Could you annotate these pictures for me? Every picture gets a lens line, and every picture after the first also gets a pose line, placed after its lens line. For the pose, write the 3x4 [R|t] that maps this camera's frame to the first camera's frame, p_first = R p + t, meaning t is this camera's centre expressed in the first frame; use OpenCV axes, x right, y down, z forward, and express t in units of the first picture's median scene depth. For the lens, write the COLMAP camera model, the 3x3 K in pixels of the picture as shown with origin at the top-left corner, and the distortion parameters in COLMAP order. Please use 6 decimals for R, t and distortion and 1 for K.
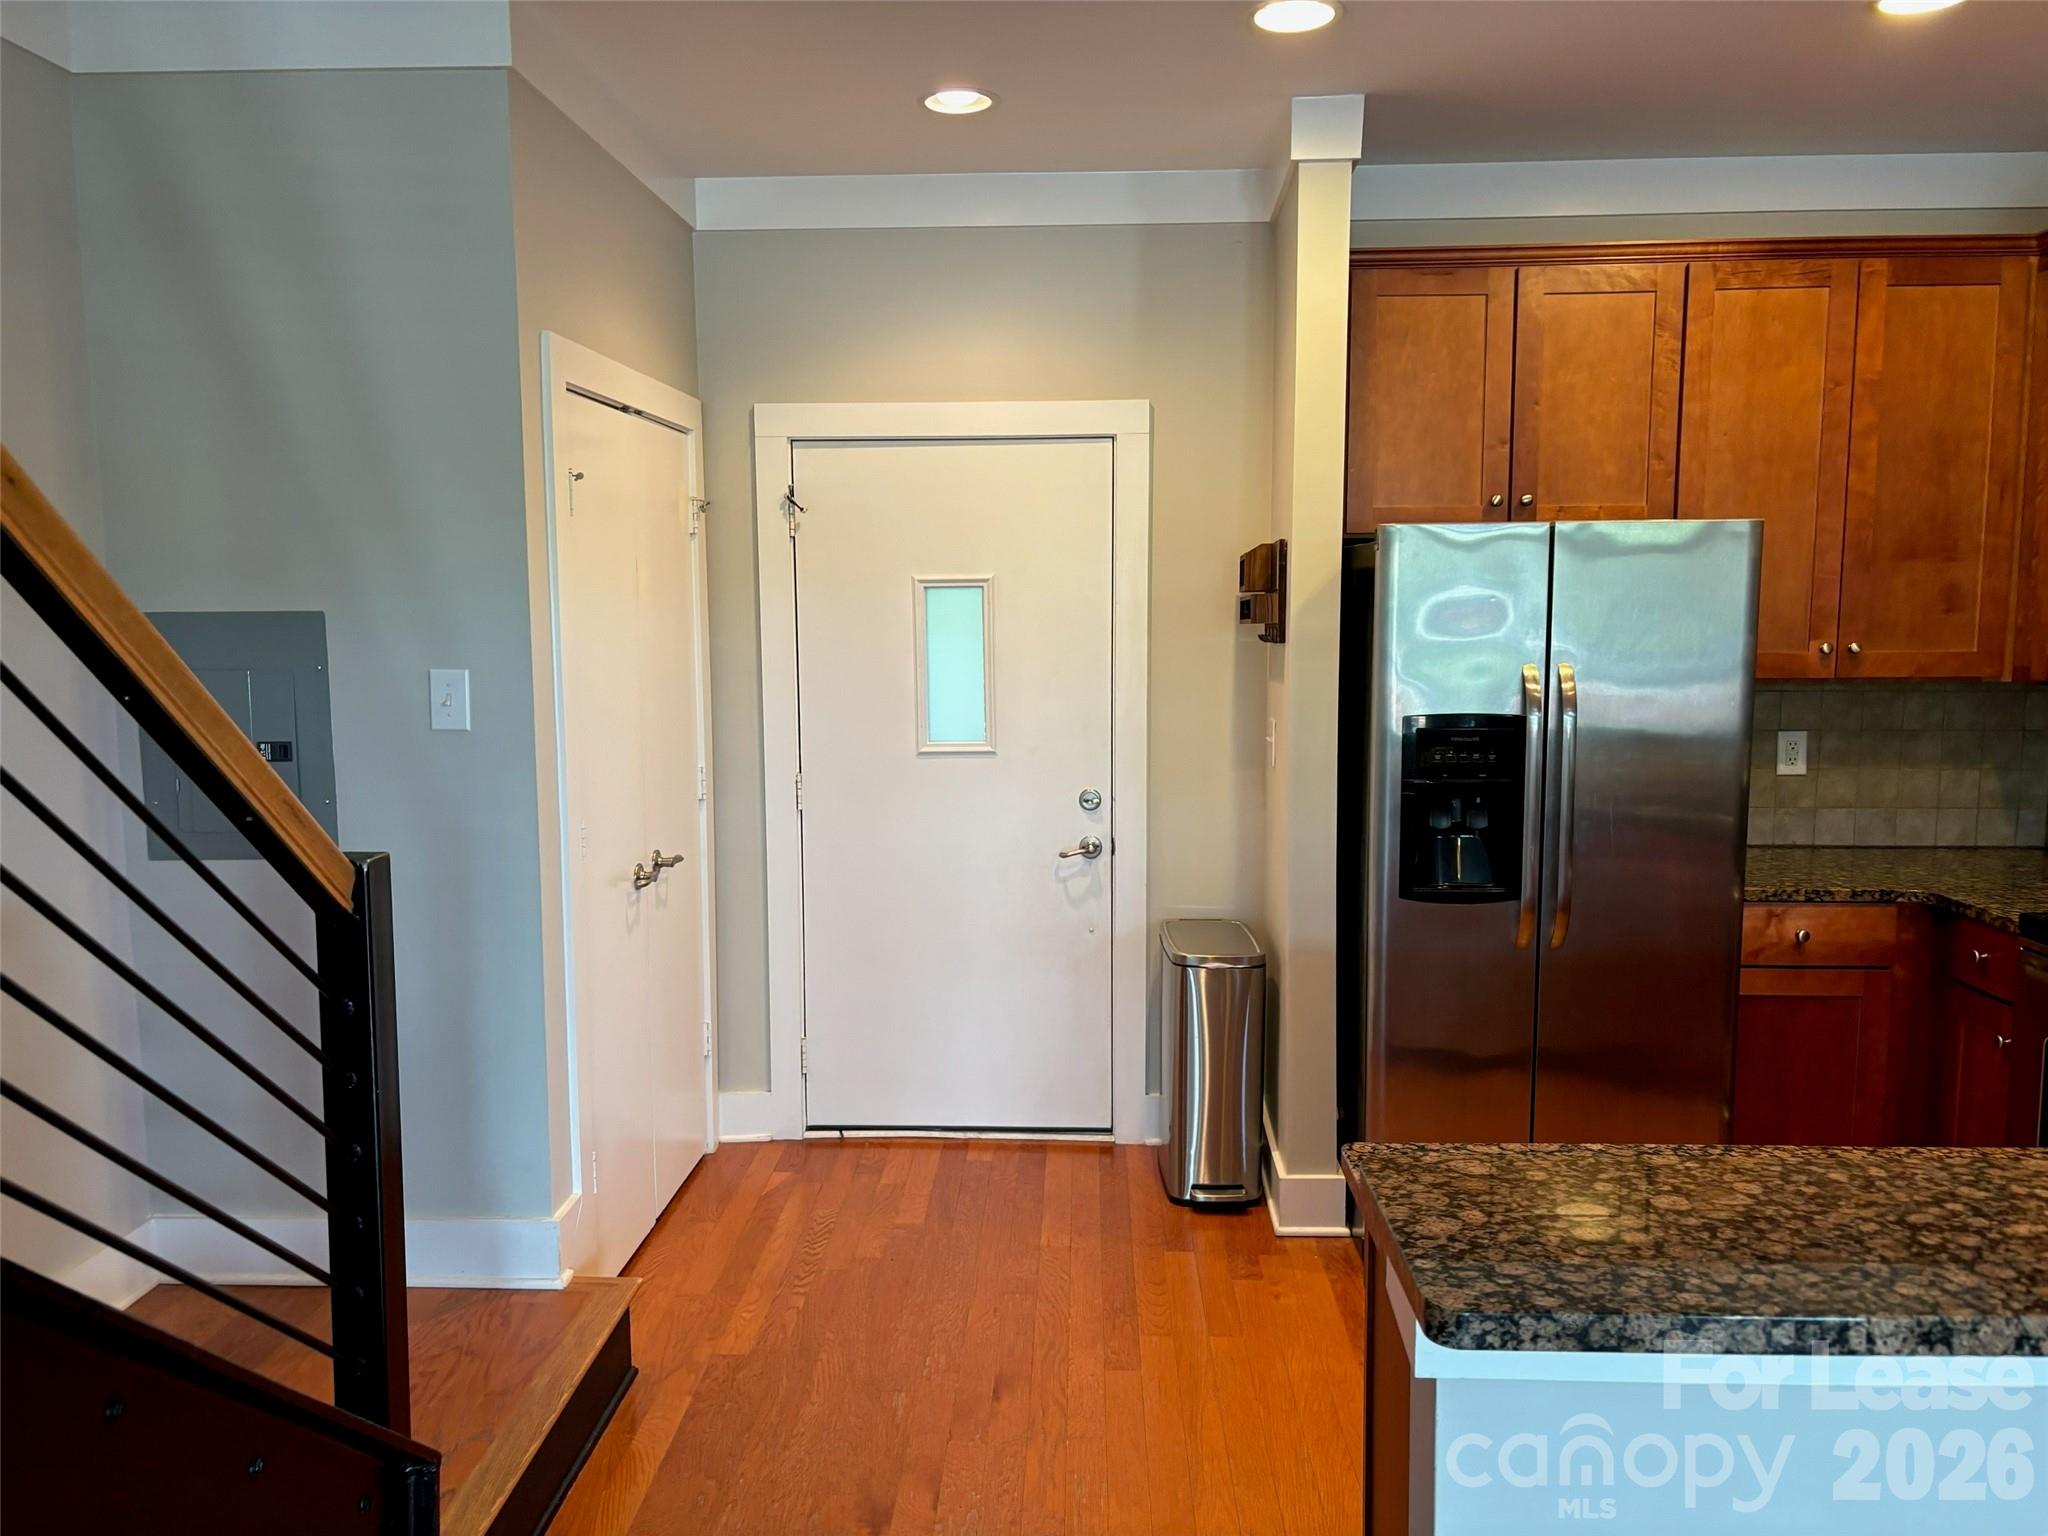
lens RADIAL K [[1569.9, 0, 1014.2], [0, 1569.9, 777.5], [0, 0, 1]] dist [0.062787, -0.011487]
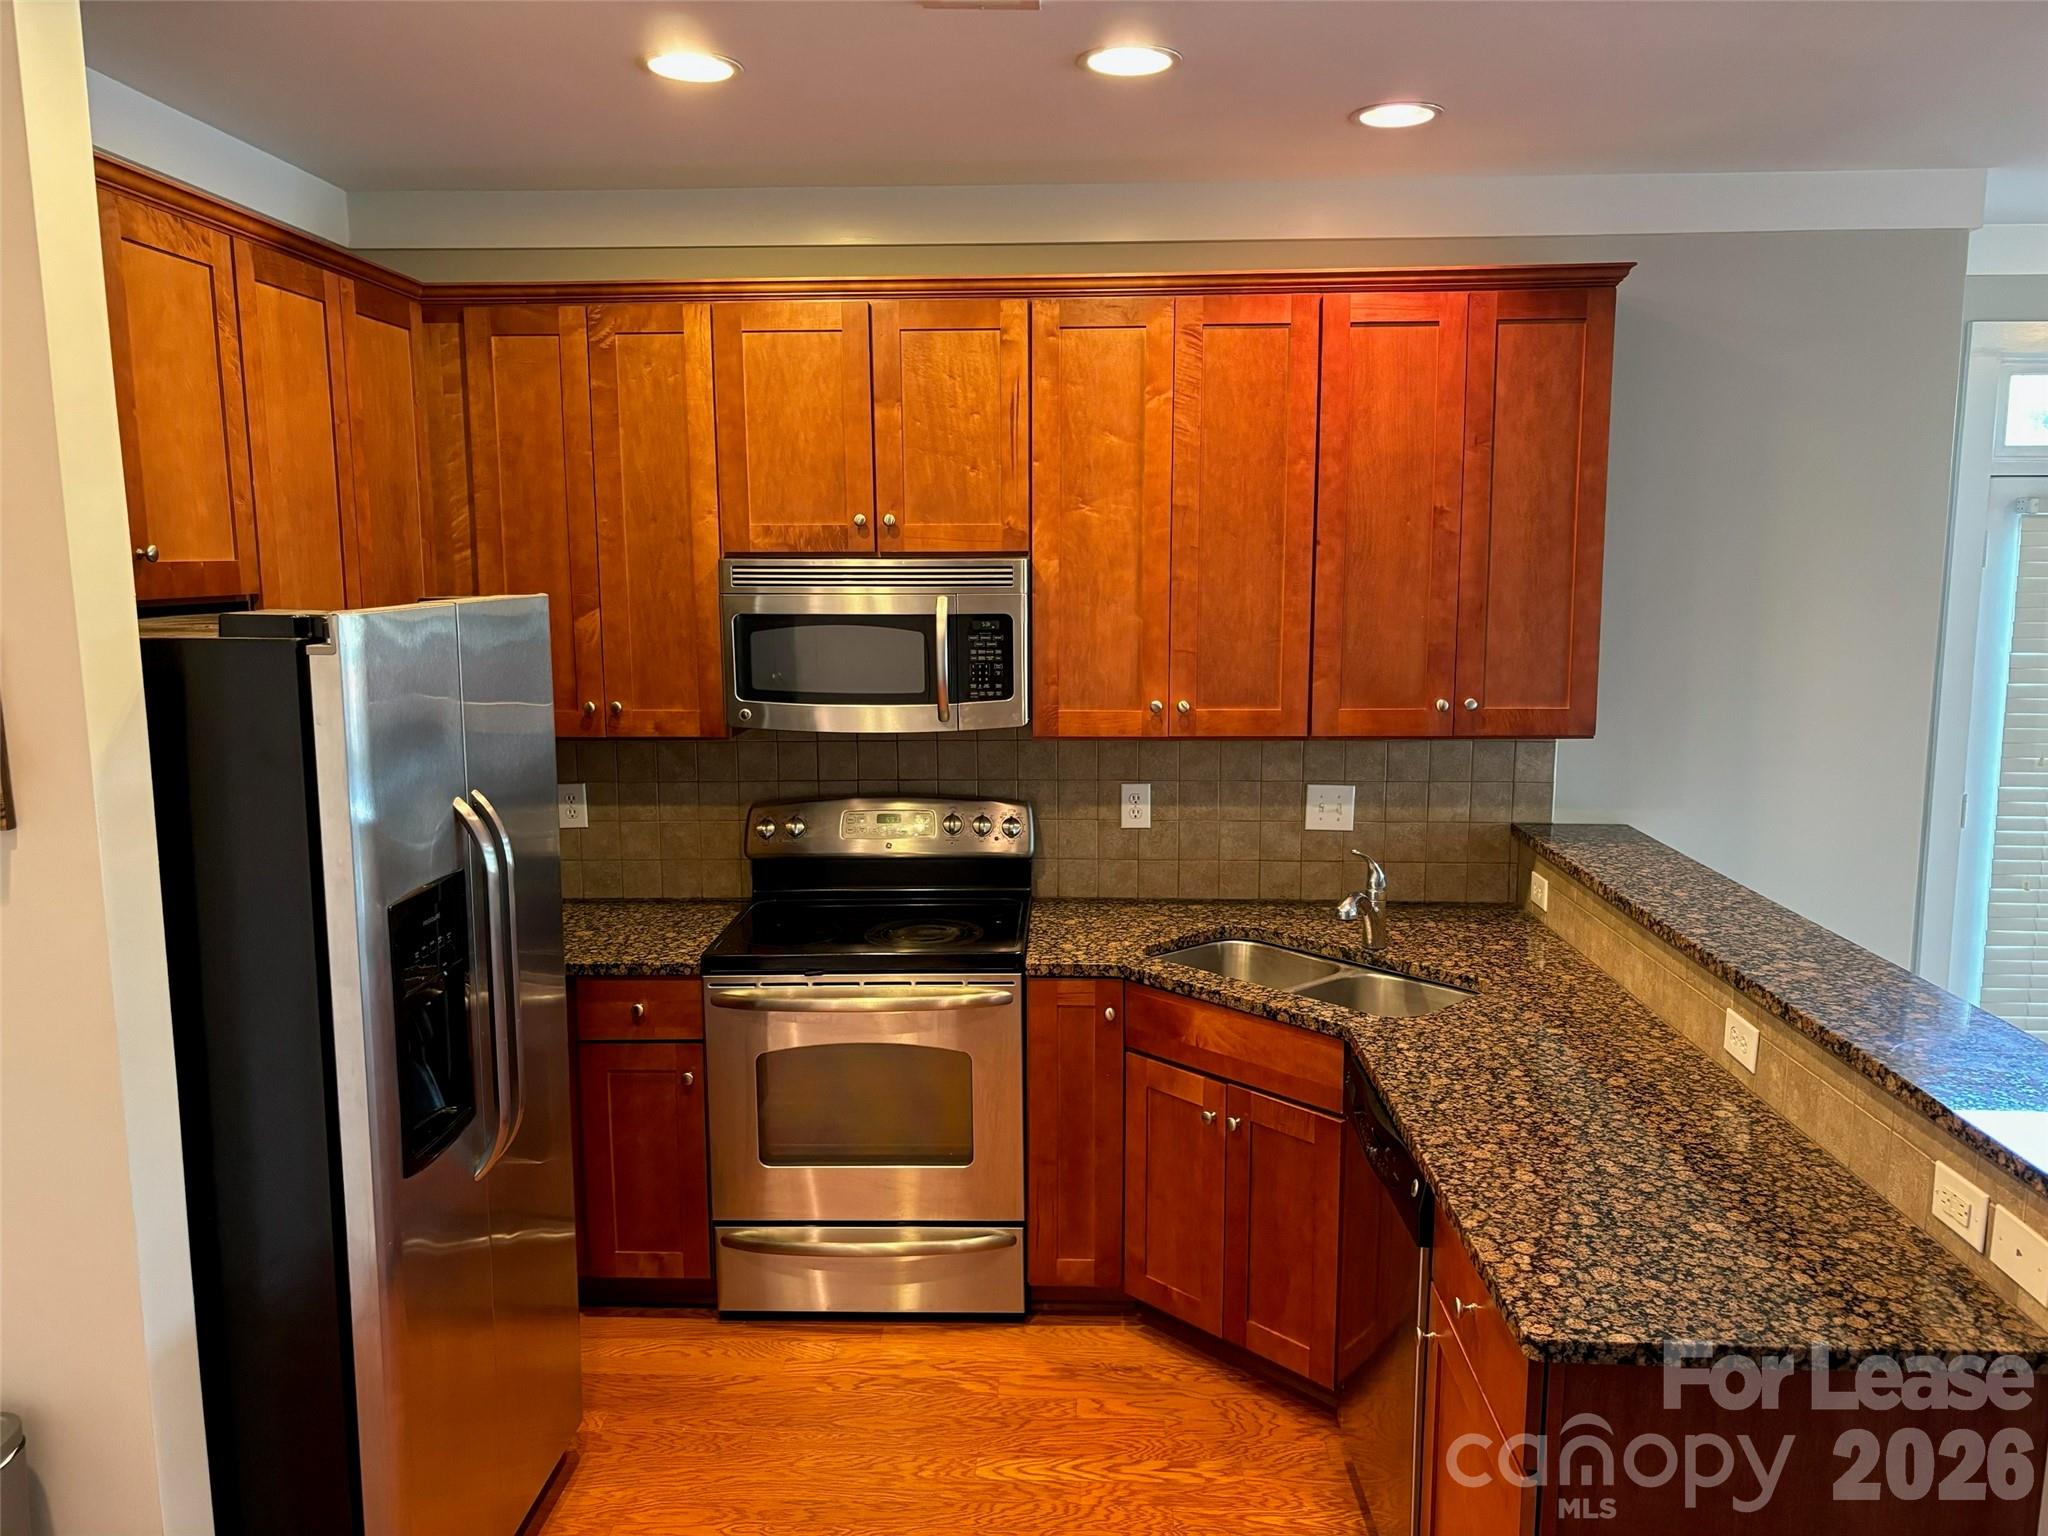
lens RADIAL K [[1569.9, 0, 1024.2], [0, 1569.9, 770.6], [0, 0, 1]] dist [0.062787, -0.011487]
pose [[-0.001916, -0.142698, 0.989764, -0.326697], [0.112123, 0.983494, 0.142011, -0.129332], [-0.993692, 0.111248, 0.014115, 0.591539]]
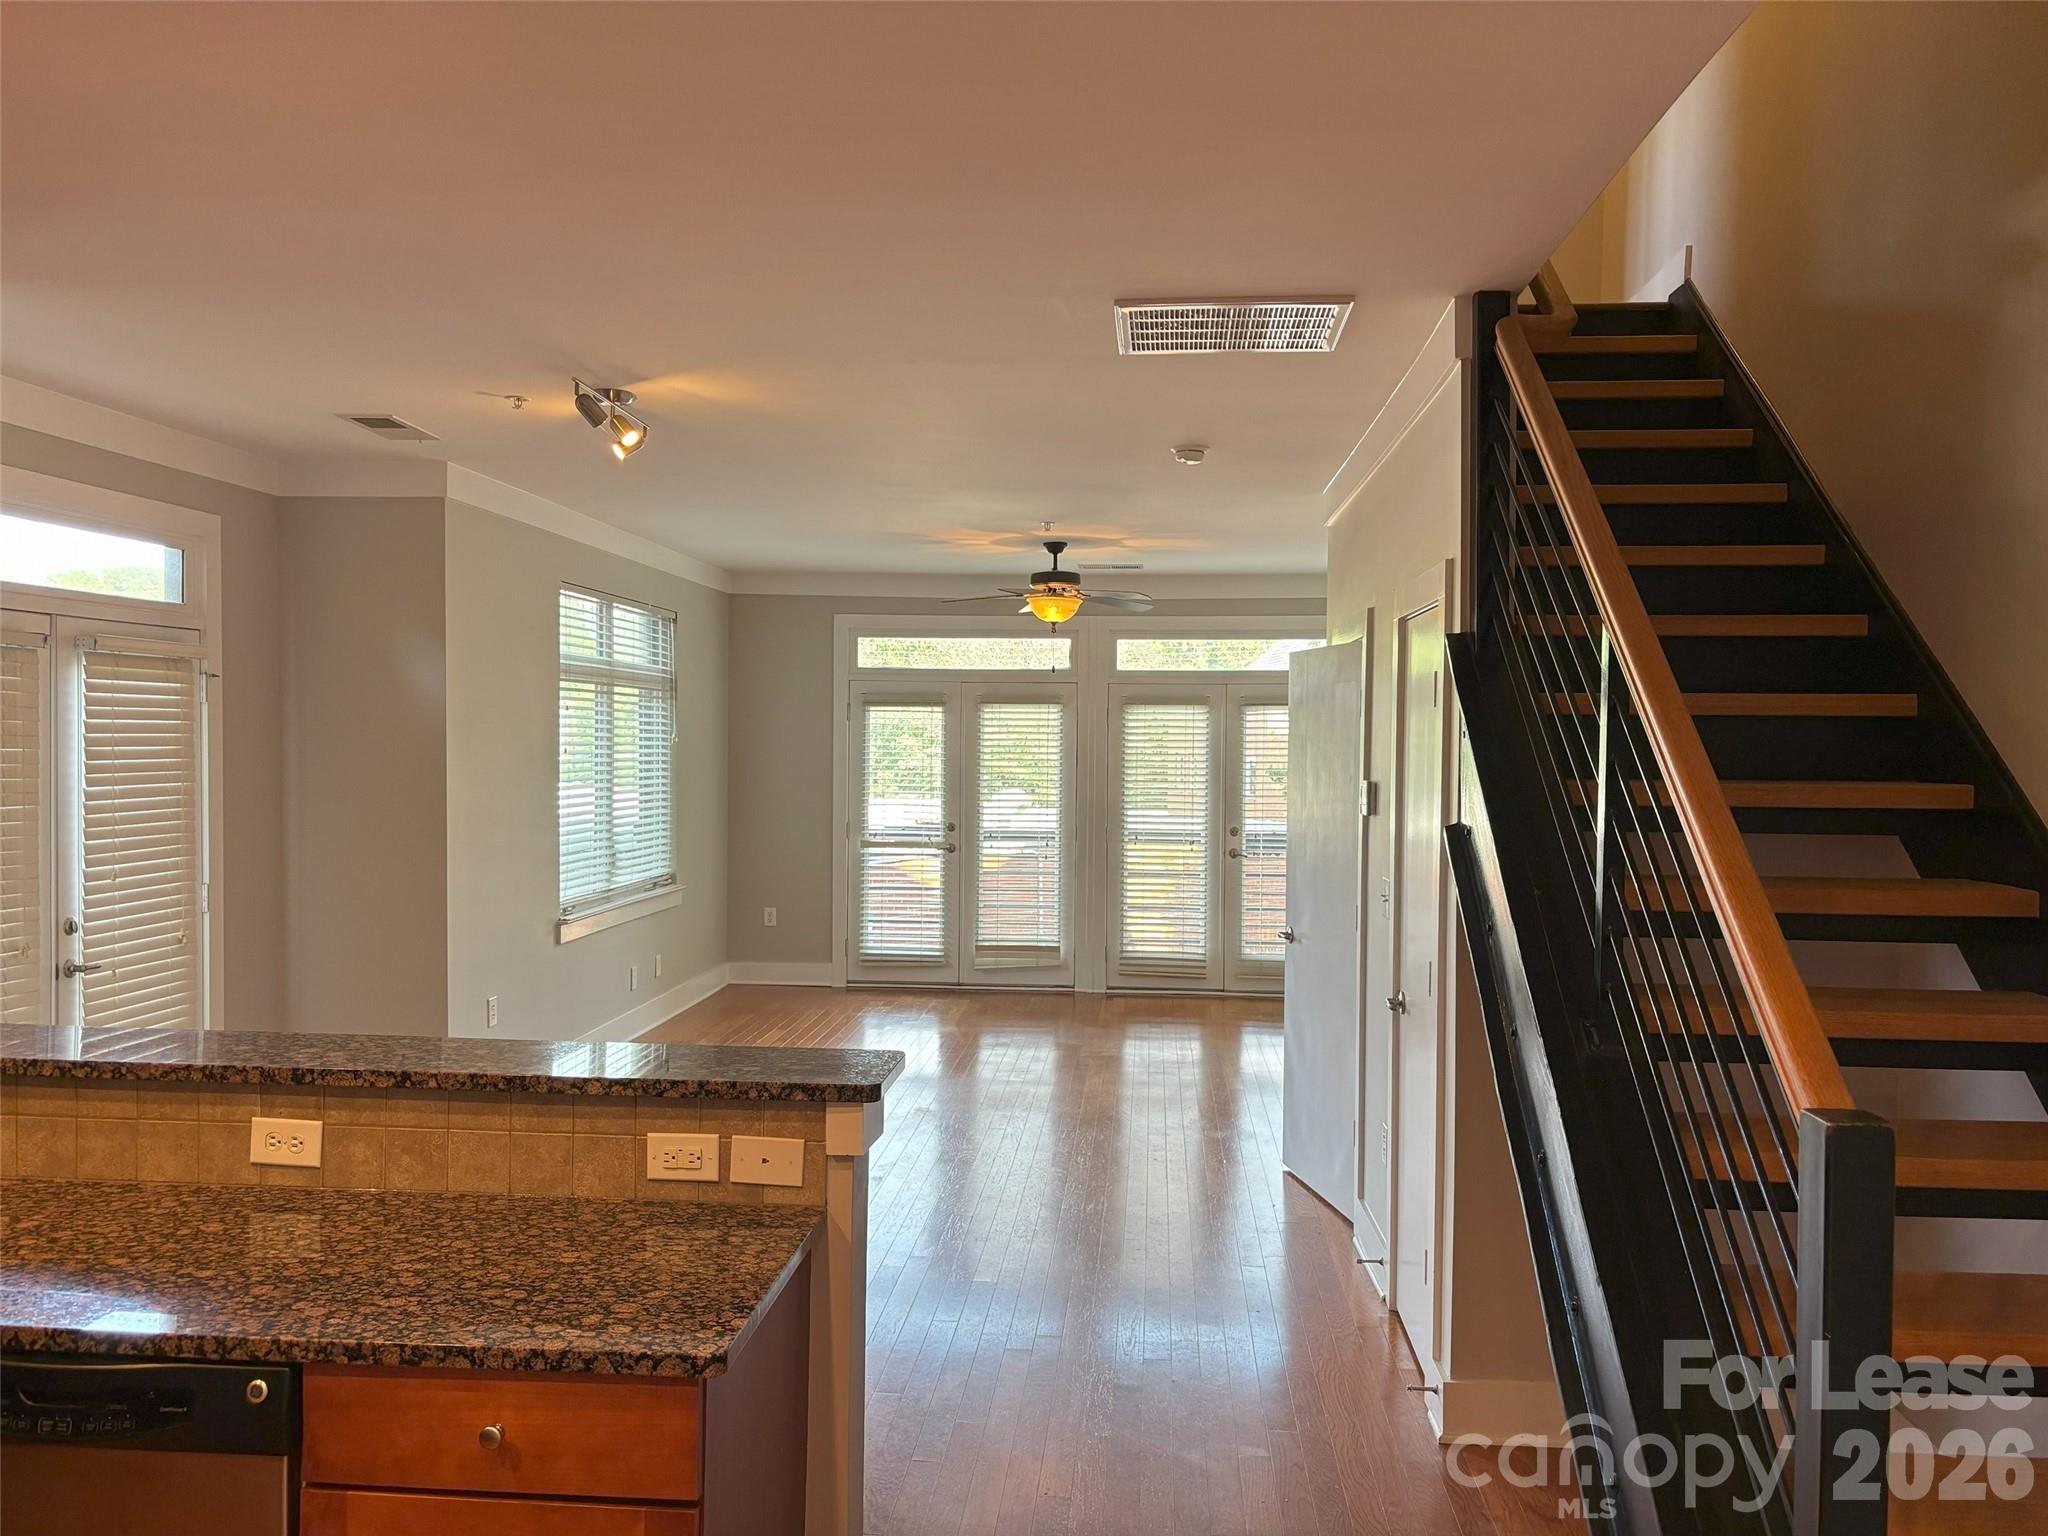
lens RADIAL K [[1569.9, 0, 1019.3], [0, 1569.9, 771.4], [0, 0, 1]] dist [0.062787, -0.011487]
pose [[-0.998843, -0.018722, 0.044305, -0.011781], [-0.013055, 0.992082, 0.124913, -0.122264], [-0.046293, 0.124190, -0.991178, 0.911128]]
